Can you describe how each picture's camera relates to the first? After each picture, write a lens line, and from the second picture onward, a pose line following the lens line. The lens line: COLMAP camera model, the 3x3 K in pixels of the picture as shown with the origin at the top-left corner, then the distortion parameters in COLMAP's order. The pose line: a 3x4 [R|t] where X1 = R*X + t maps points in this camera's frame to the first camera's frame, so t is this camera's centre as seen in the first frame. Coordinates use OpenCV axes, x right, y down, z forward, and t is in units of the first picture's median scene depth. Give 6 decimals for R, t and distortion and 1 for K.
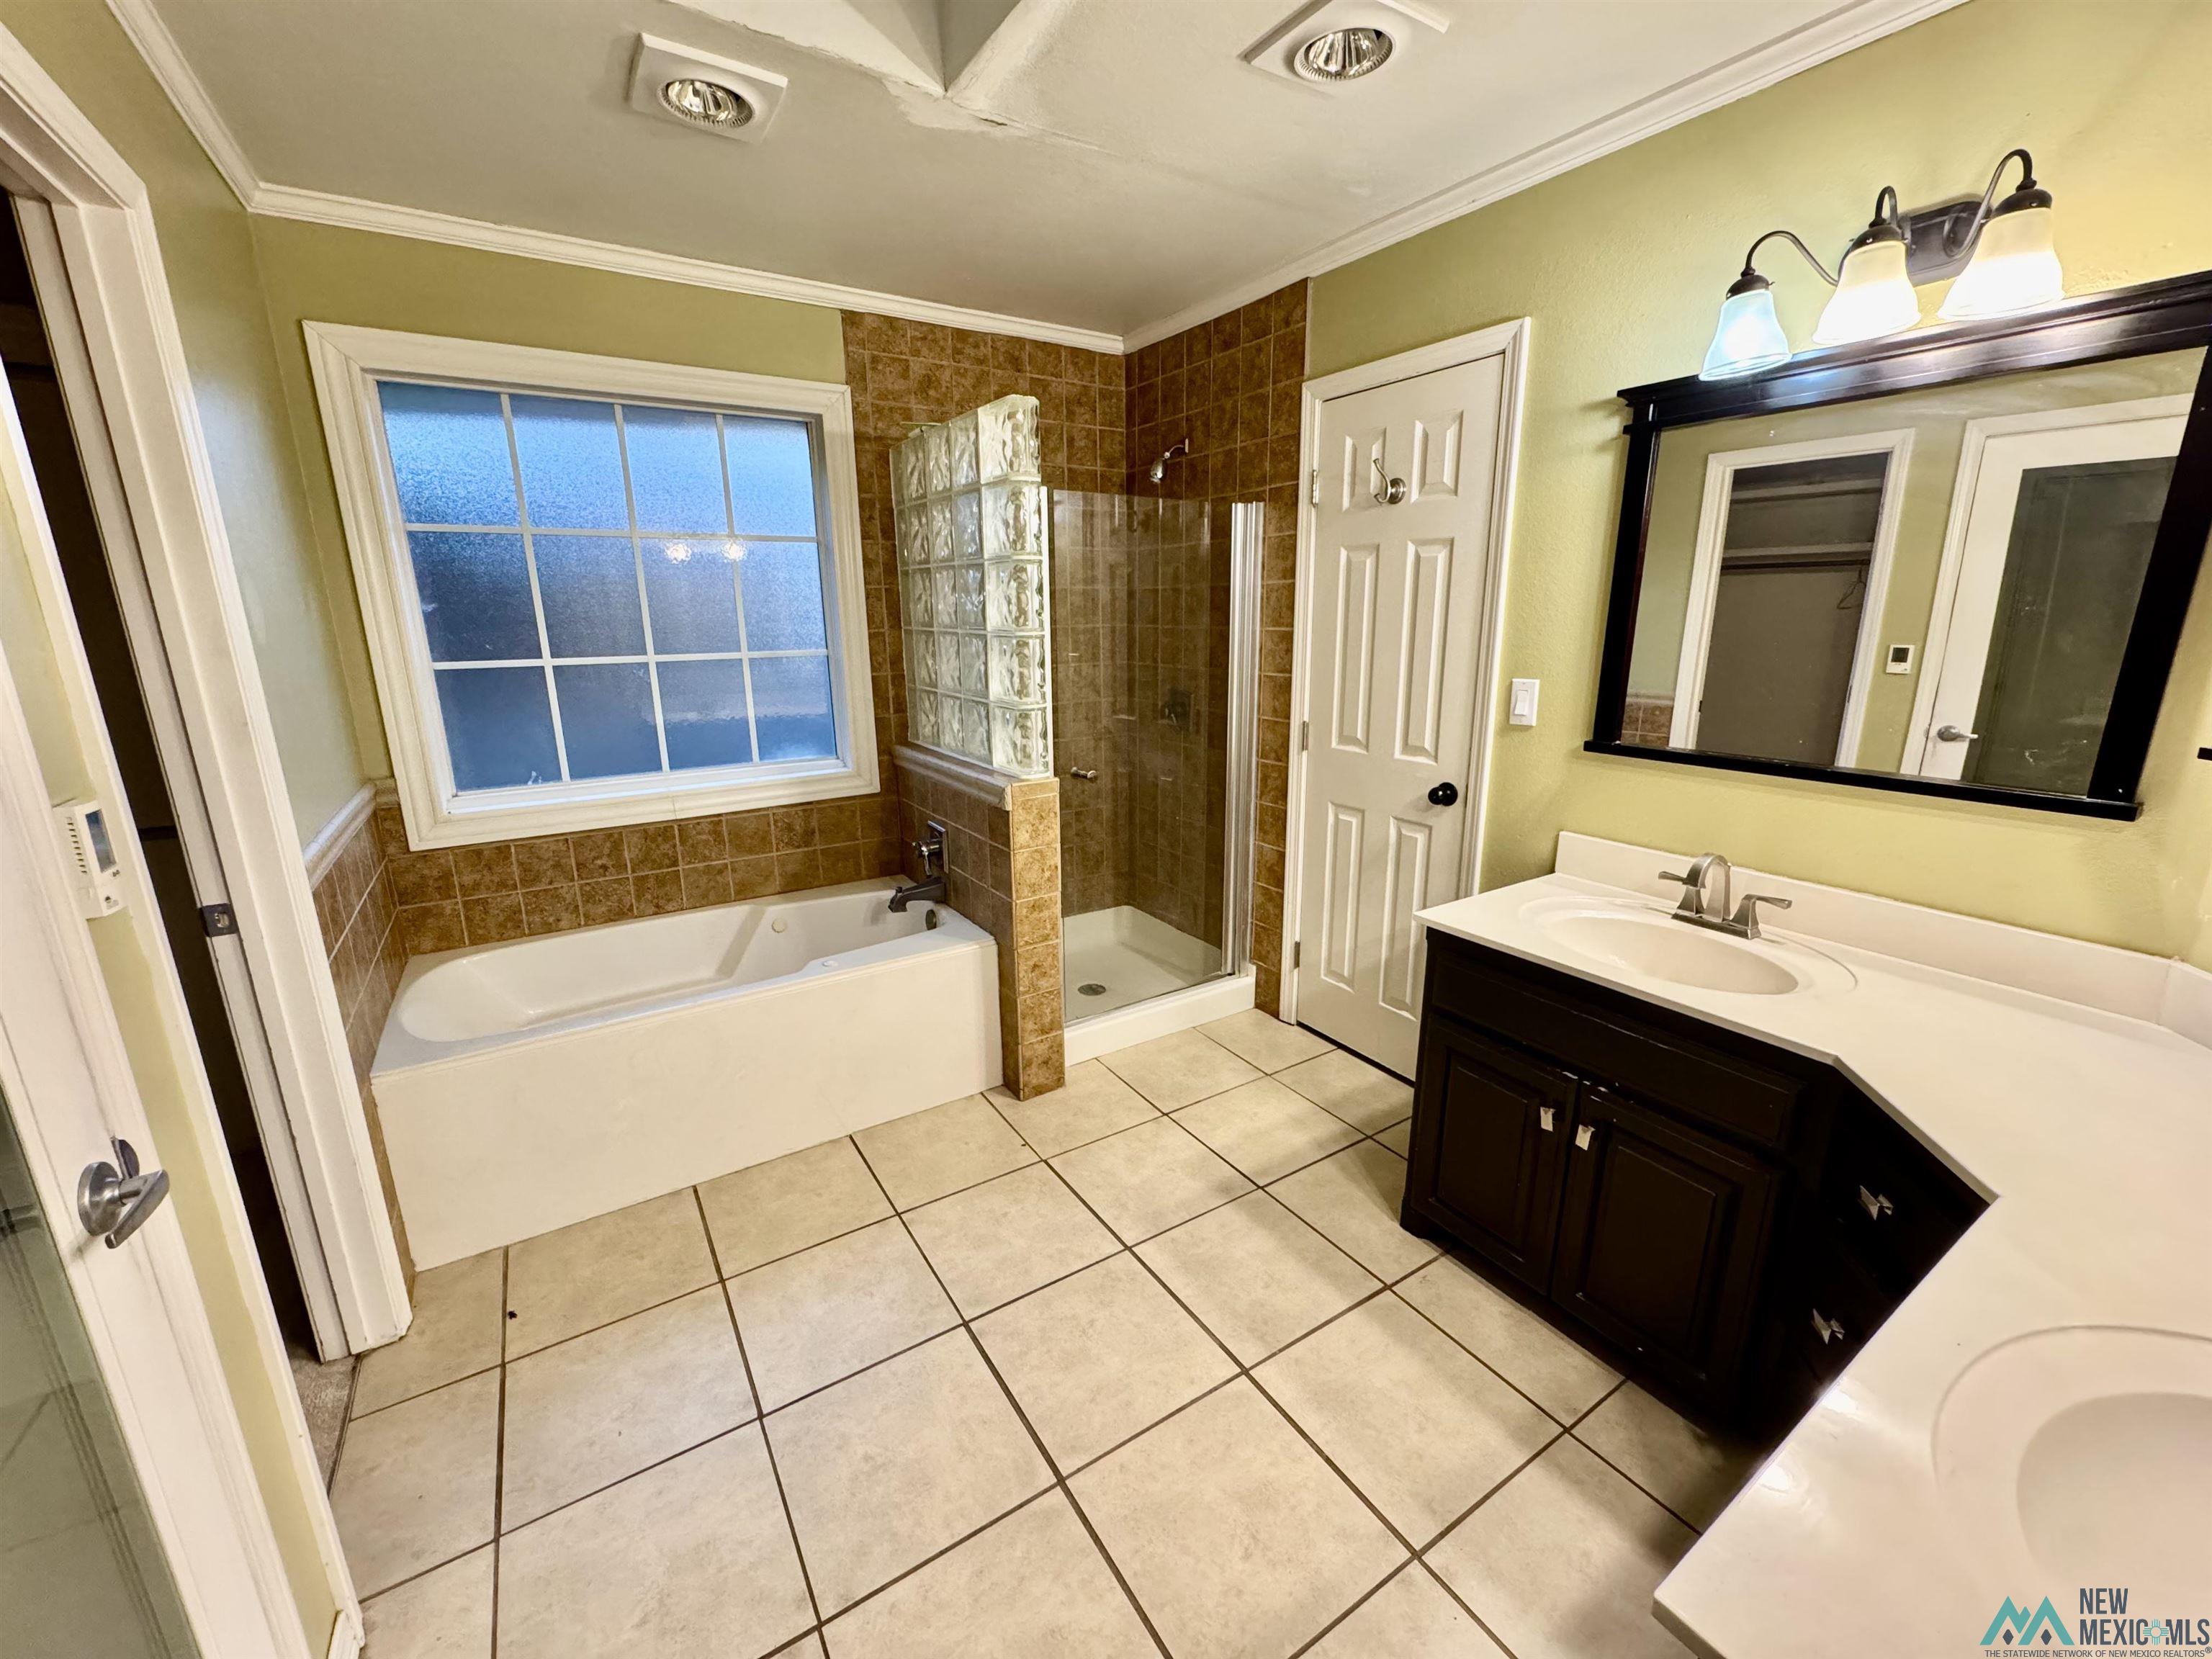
lens RADIAL K [[886.5, 0, 1098.3], [0, 886.5, 824.9], [0, 0, 1]] dist [-0.001381, -0.000184]
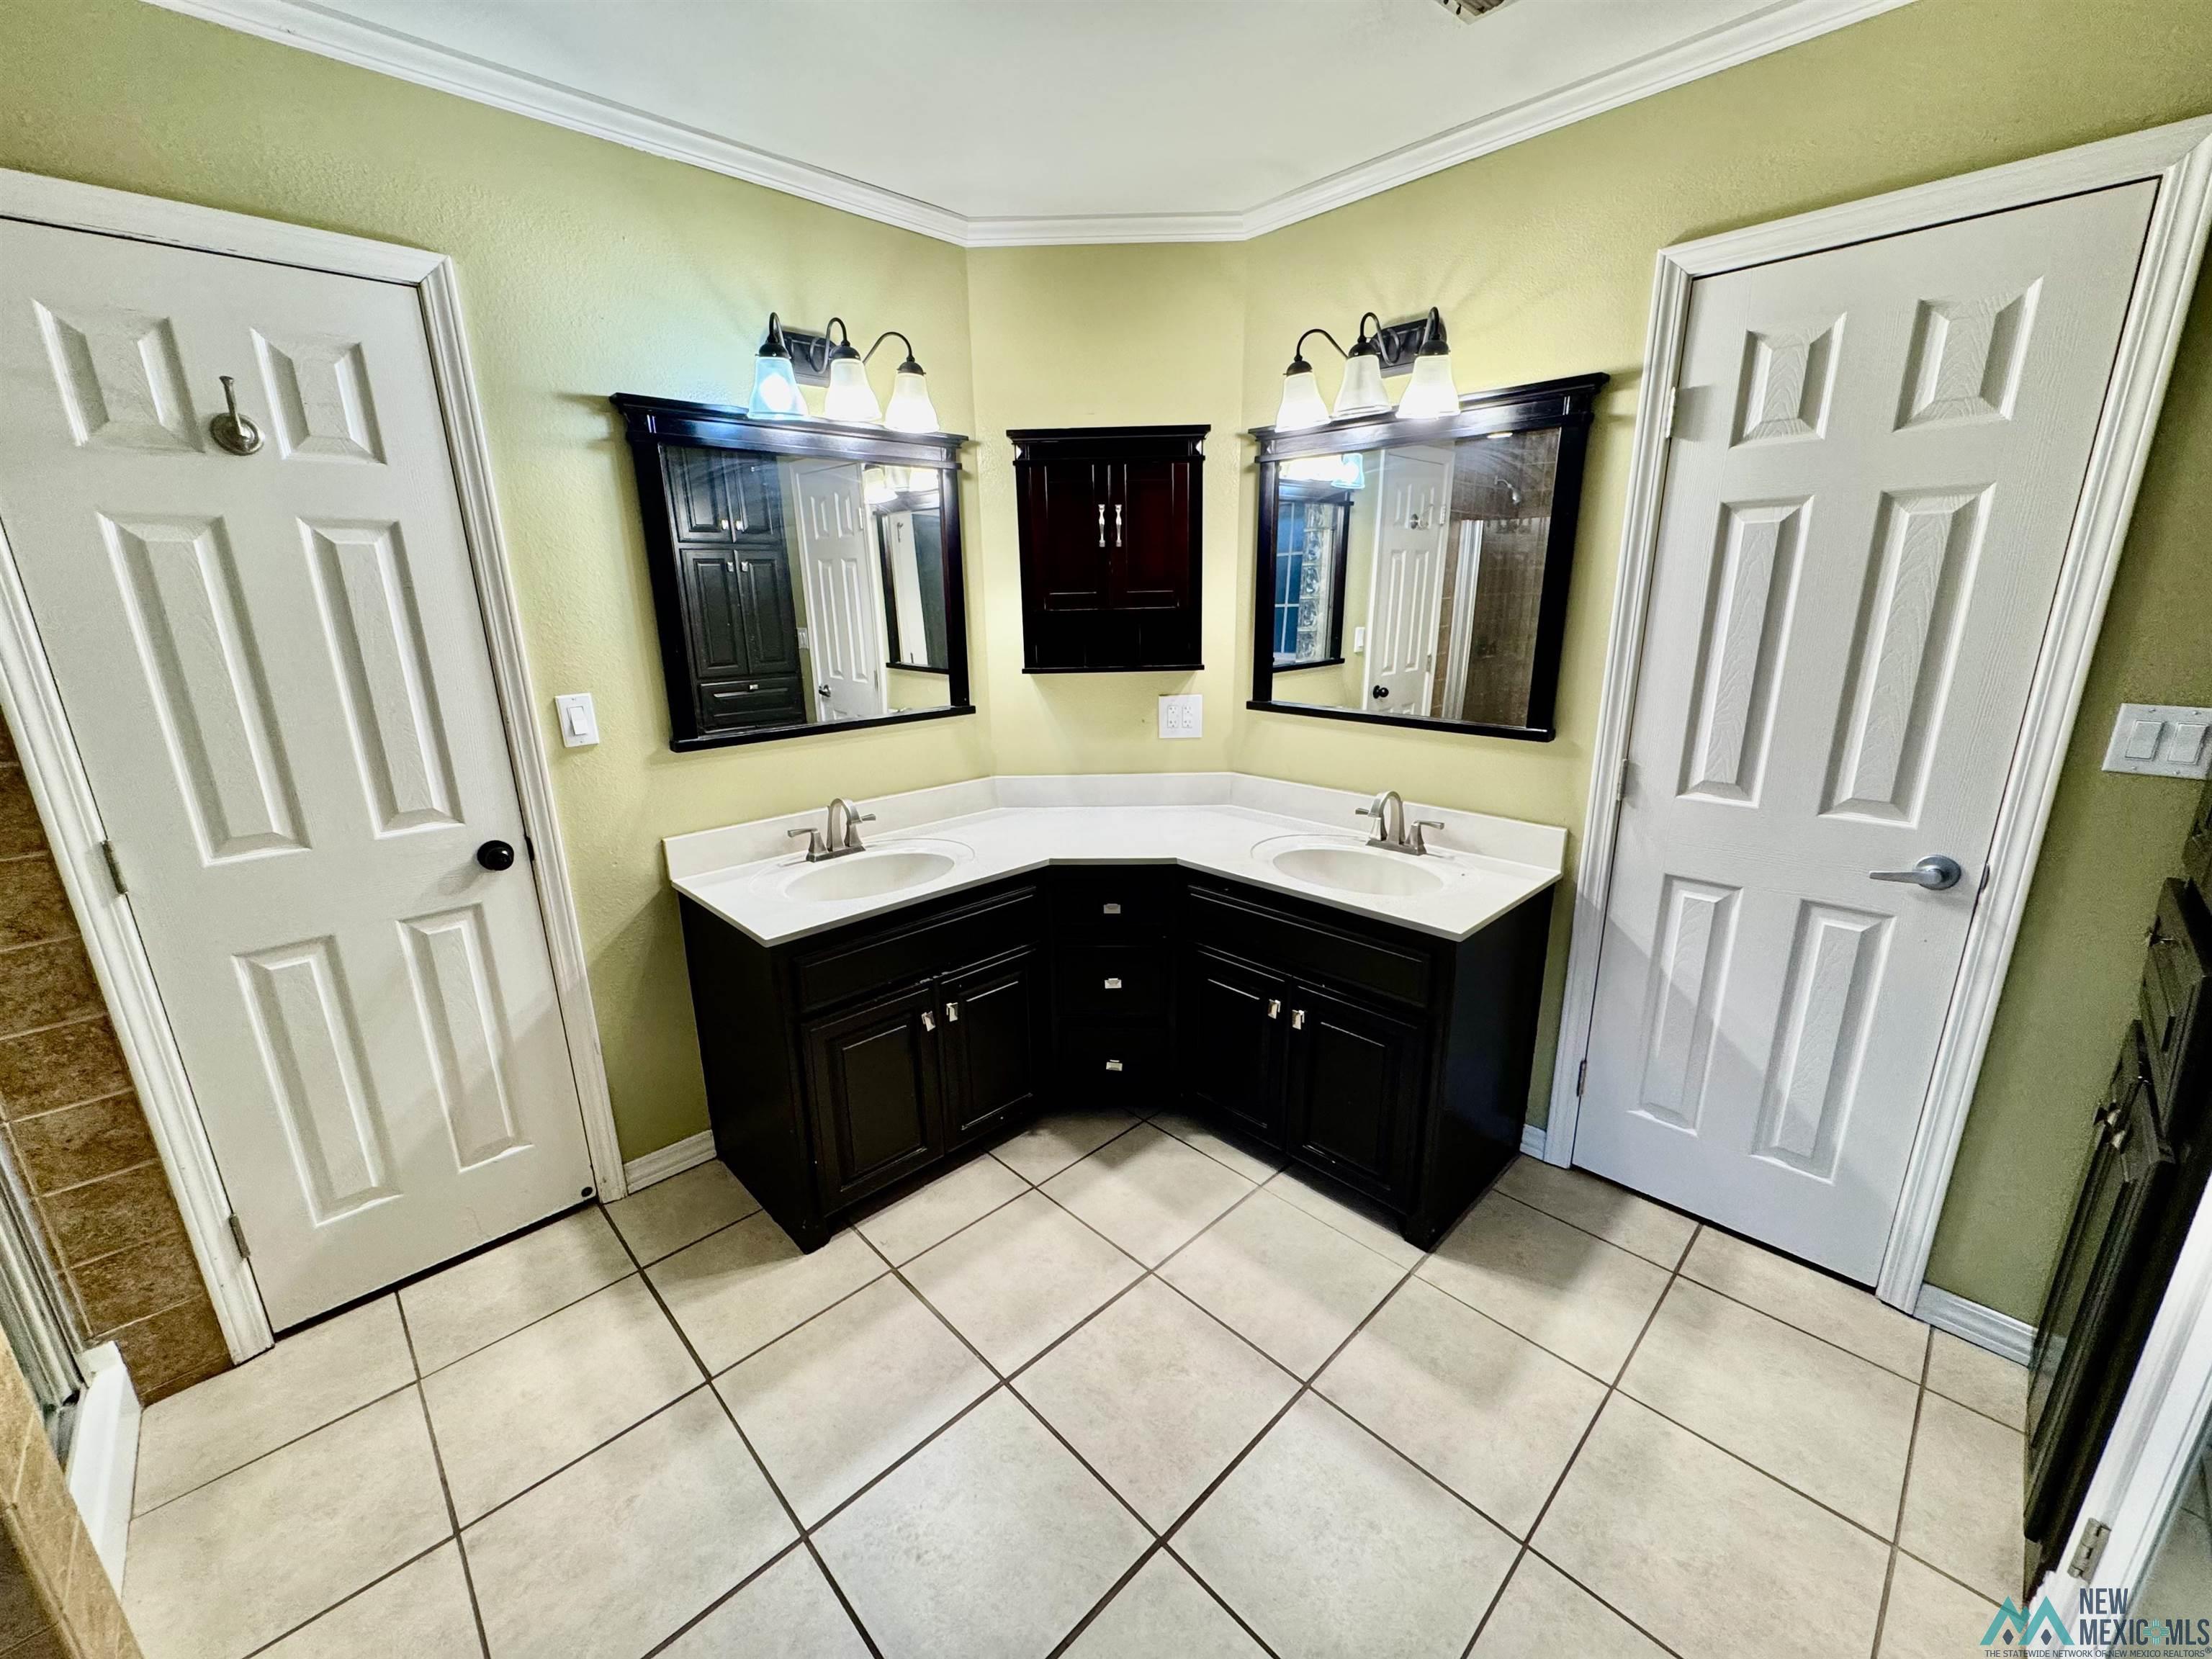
lens RADIAL K [[885.3, 0, 1106.0], [0, 885.3, 829.5], [0, 0, 1]] dist [0.000249, 0.000187]
pose [[-0.207510, -0.246159, 0.946755, -0.496445], [0.250258, 0.922257, 0.294641, -0.166268], [-0.945680, 0.298074, -0.129774, 0.646650]]
